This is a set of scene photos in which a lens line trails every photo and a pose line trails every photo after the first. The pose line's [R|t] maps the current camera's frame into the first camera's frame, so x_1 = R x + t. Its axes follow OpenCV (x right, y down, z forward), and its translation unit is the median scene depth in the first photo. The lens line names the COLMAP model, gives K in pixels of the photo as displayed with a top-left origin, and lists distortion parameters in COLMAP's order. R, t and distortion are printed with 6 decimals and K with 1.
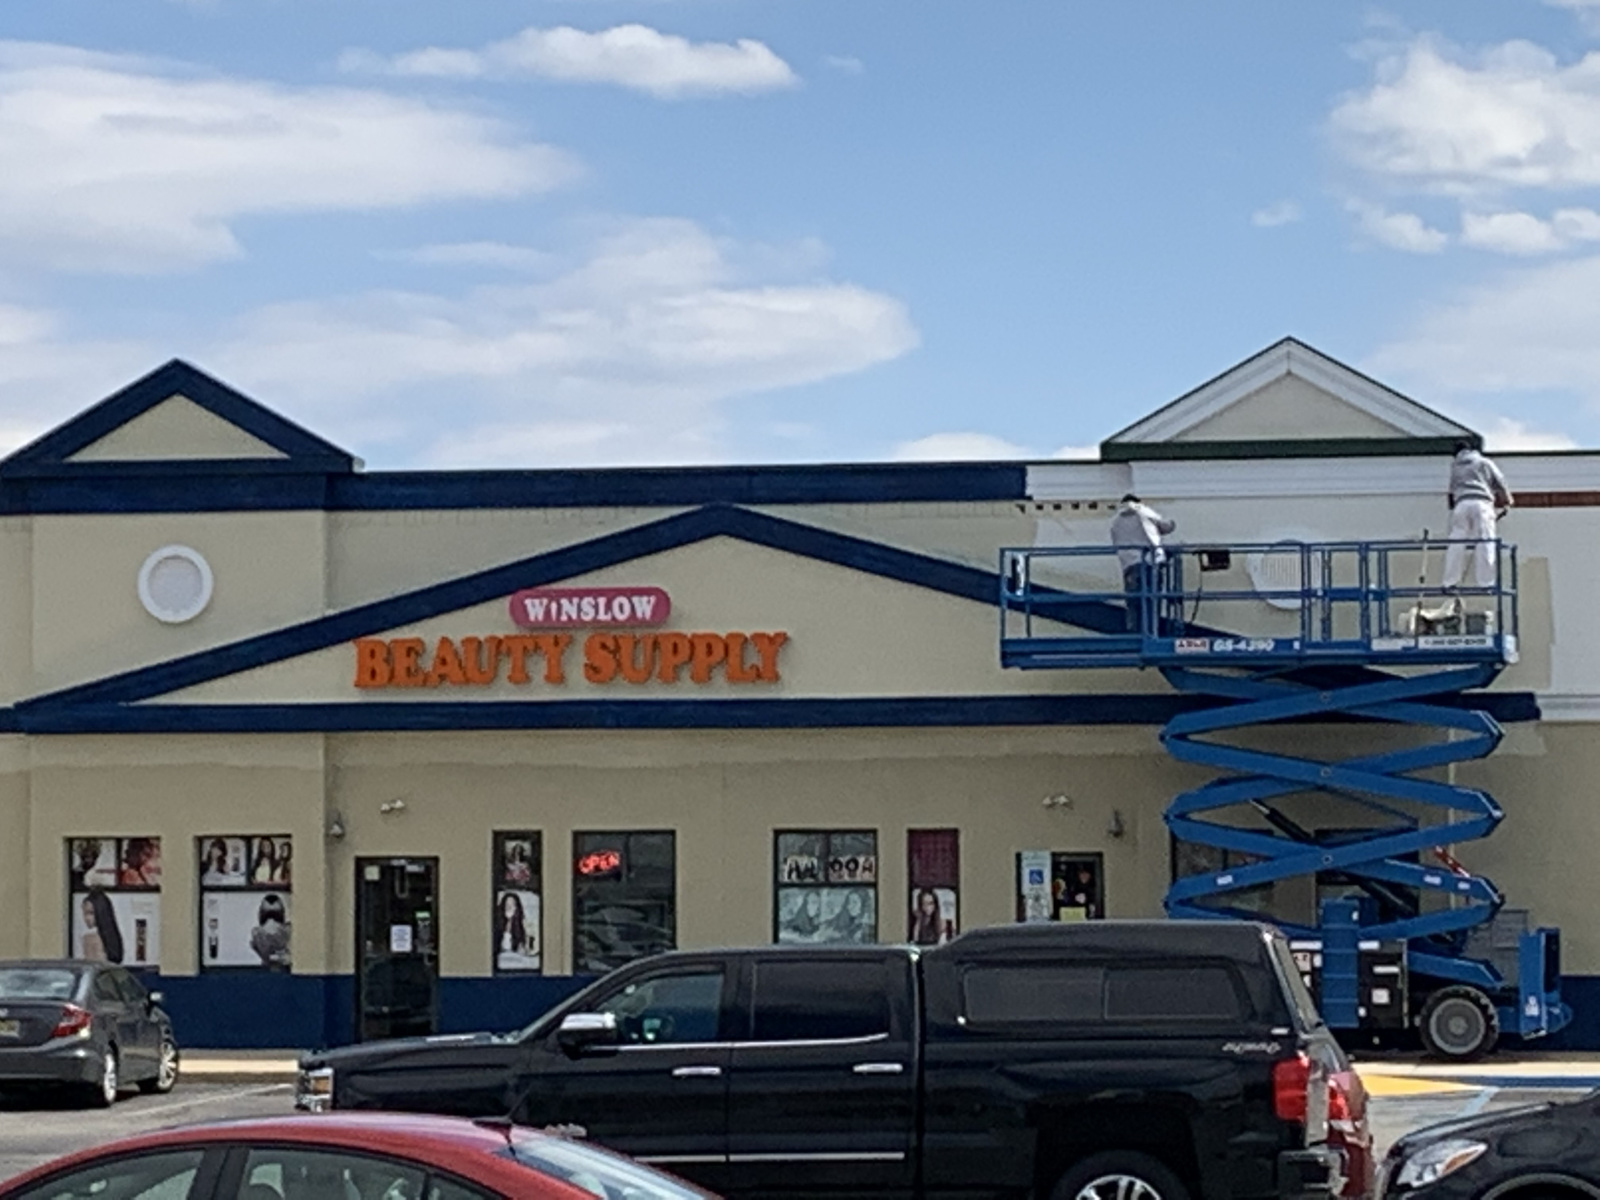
lens RADIAL K [[5278.8, 0, 800.0], [0, 5278.8, 600.0], [0, 0, 1]] dist [-0.003825, 0.921220]
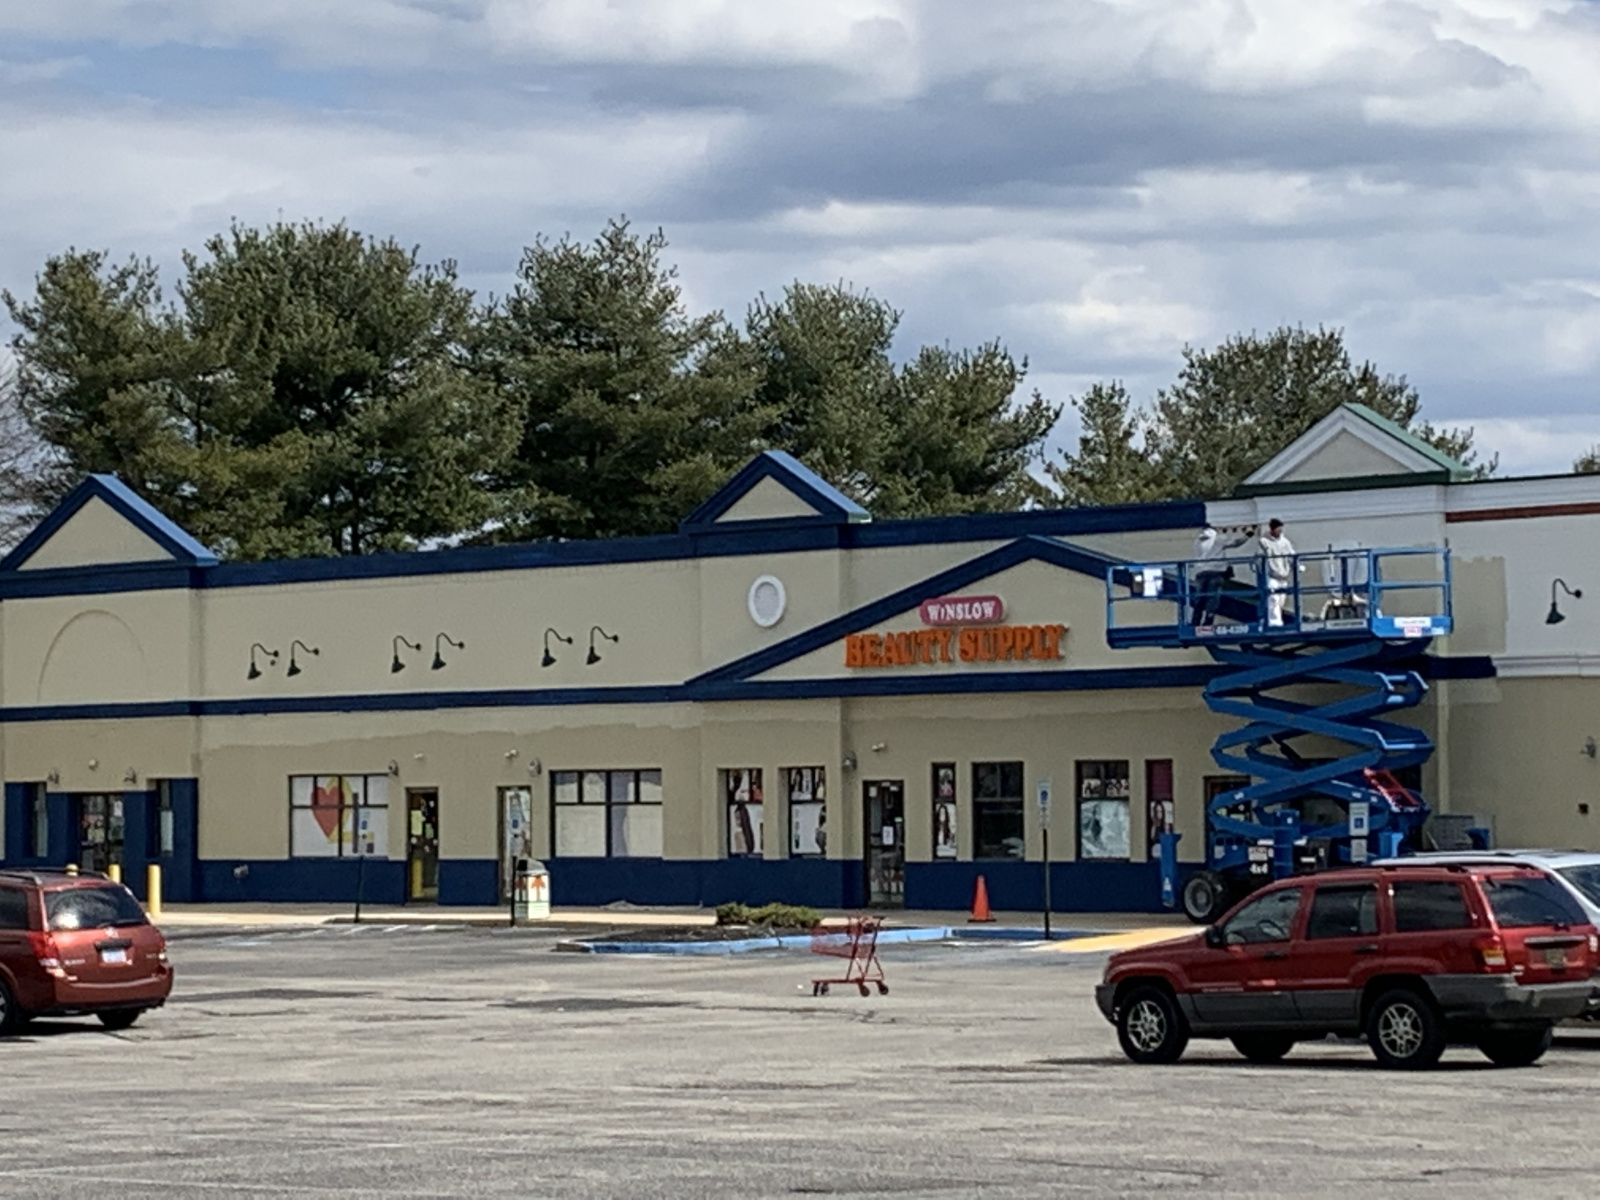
lens RADIAL K [[4831.5, 0, 800.0], [0, 4831.5, 600.0], [0, 0, 1]] dist [0.057088, 0.257099]
pose [[0.789176, -0.028230, -0.613518, 0.744321], [0.039194, 0.999222, 0.004438, -0.009189], [0.612915, -0.027548, 0.789668, -0.088056]]
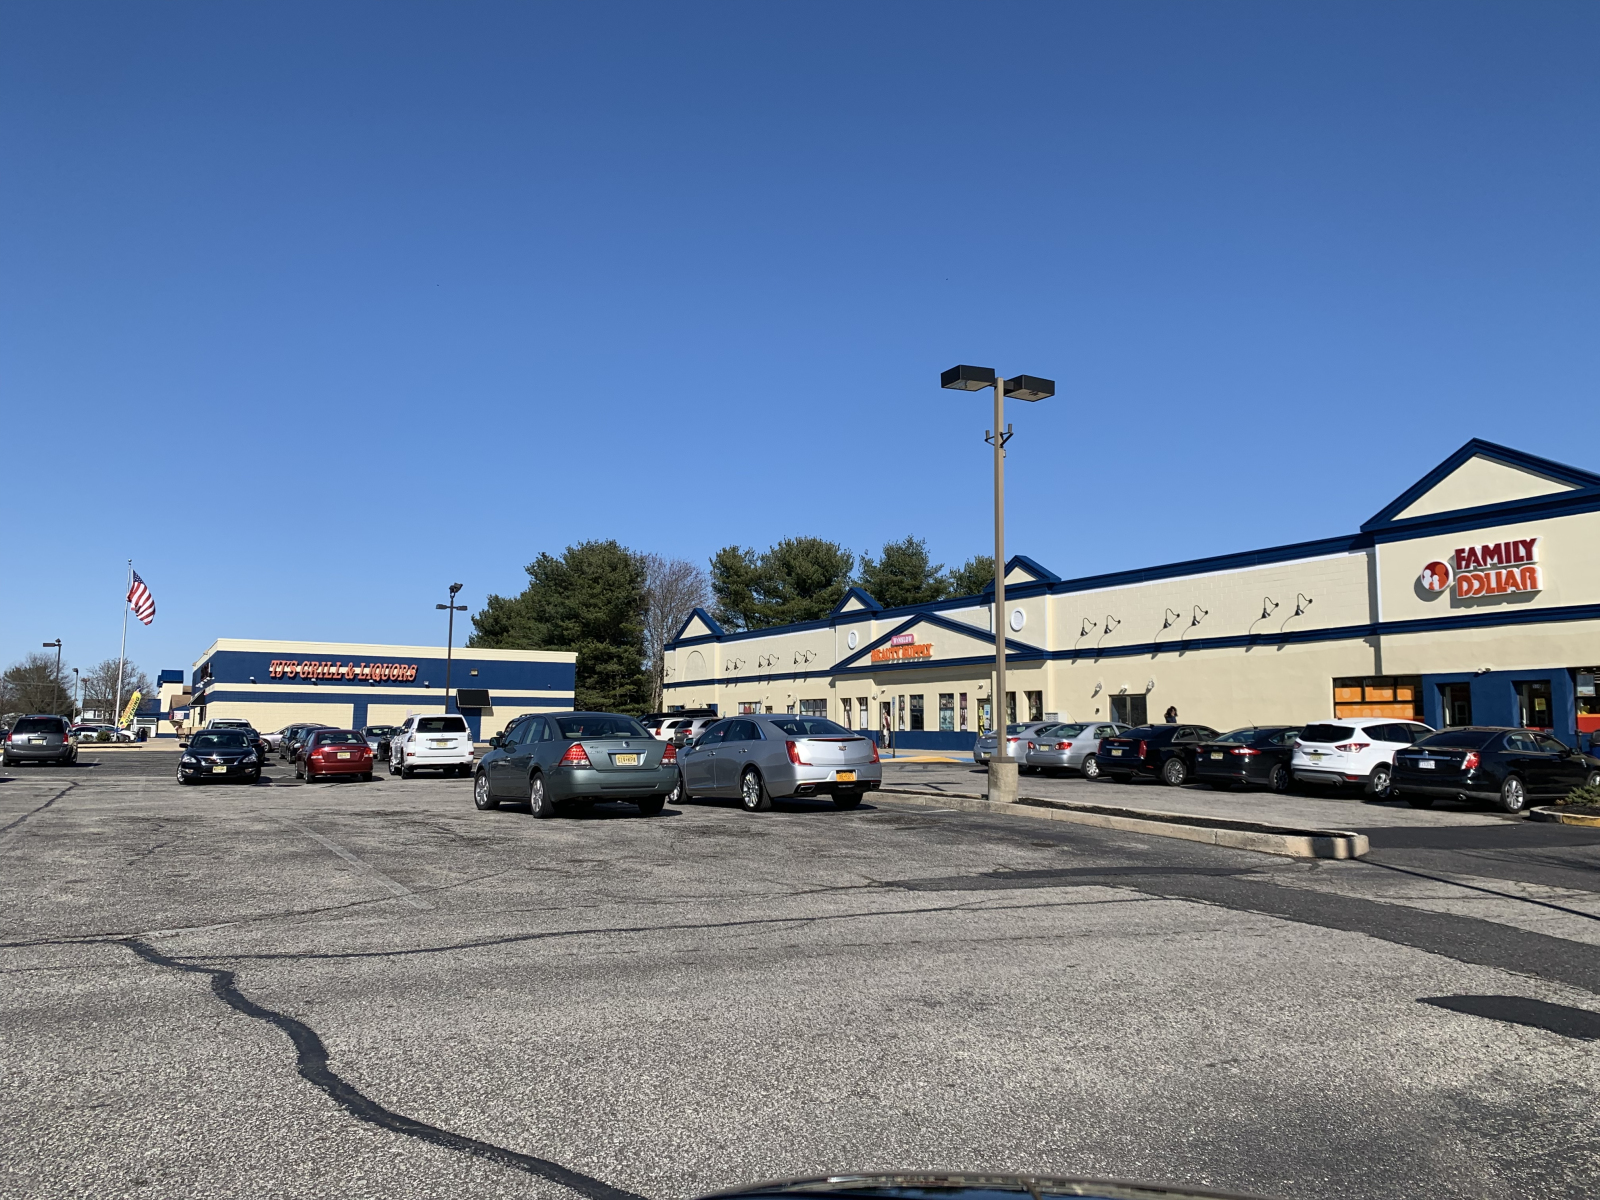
lens RADIAL K [[1212.1, 0, 800.0], [0, 1212.1, 600.0], [0, 0, 1]] dist [0.032244, -0.006012]
pose [[0.588976, -0.078843, -0.804295, 0.661327], [0.036714, 0.996813, -0.070829, 0.033782], [0.807316, 0.012188, 0.589994, 0.383235]]
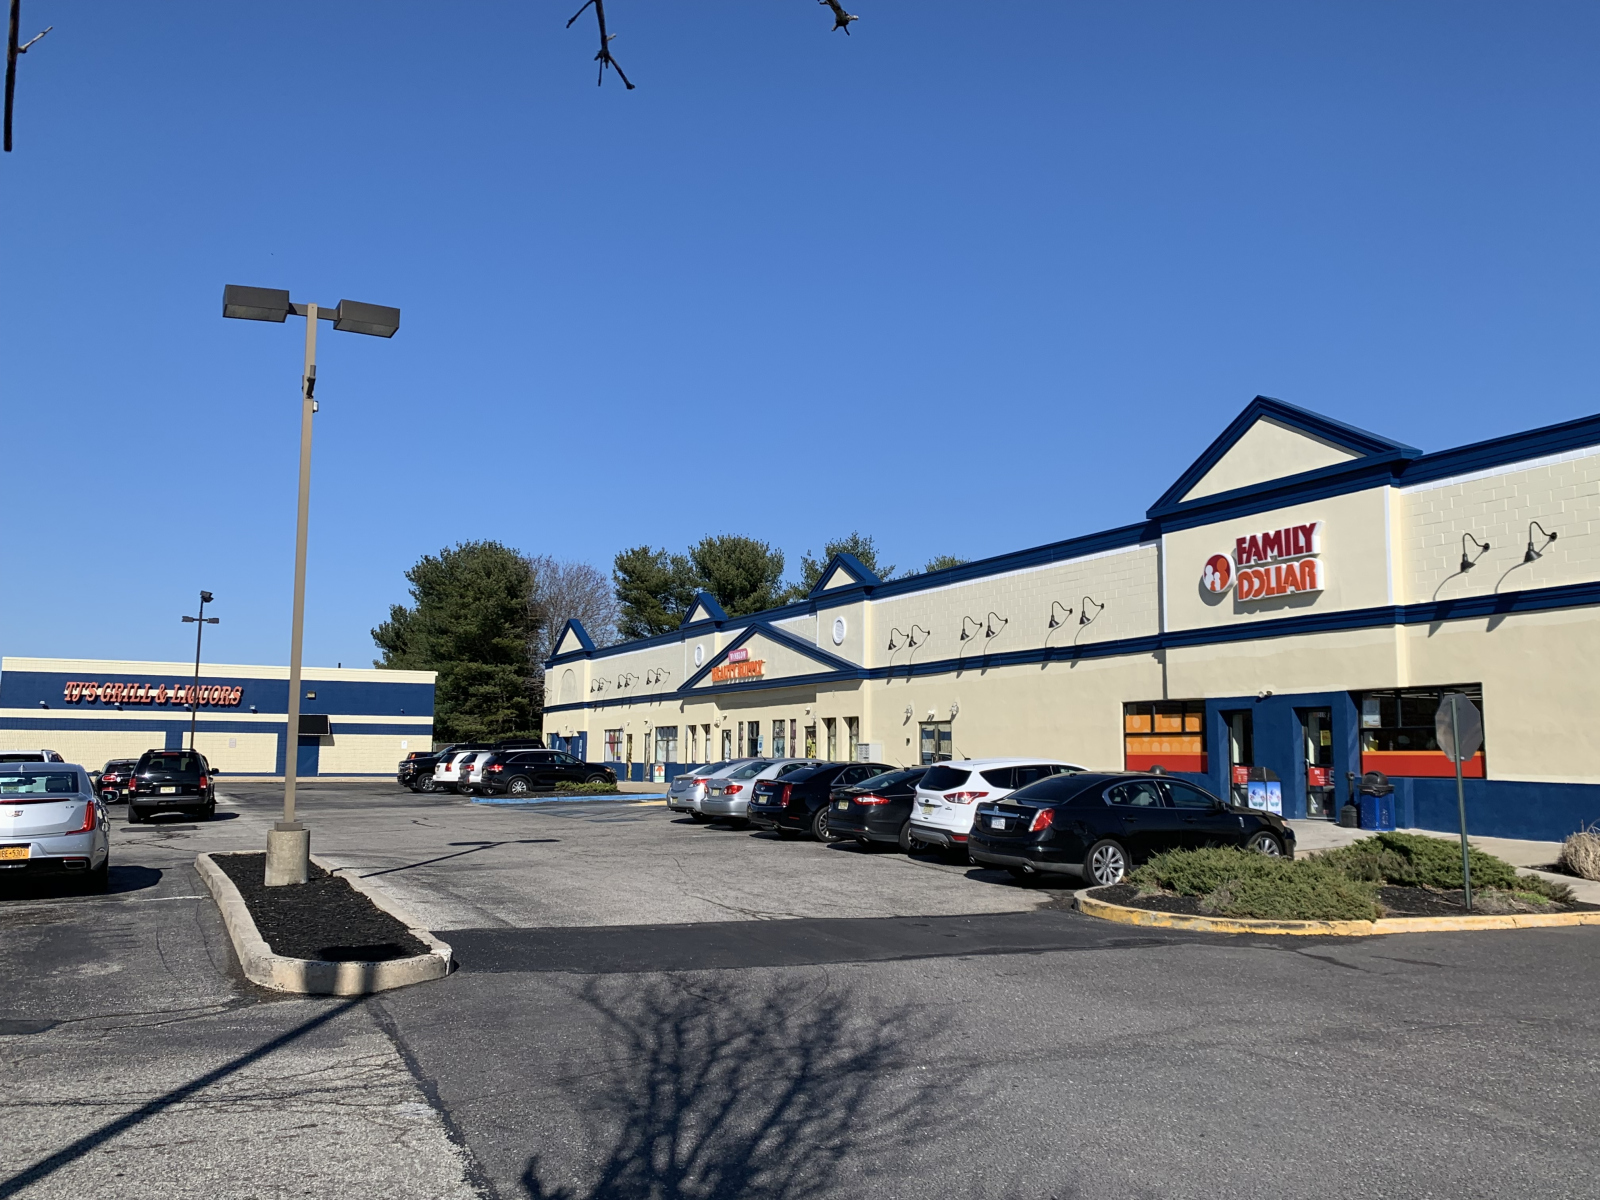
lens RADIAL K [[1360.4, 0, 800.0], [0, 1360.4, 600.0], [0, 0, 1]] dist [0.080242, -0.163083]
pose [[0.545438, -0.087737, -0.833547, 0.709033], [0.038747, 0.996082, -0.079491, 0.036678], [0.837255, 0.011060, 0.546700, 0.550461]]
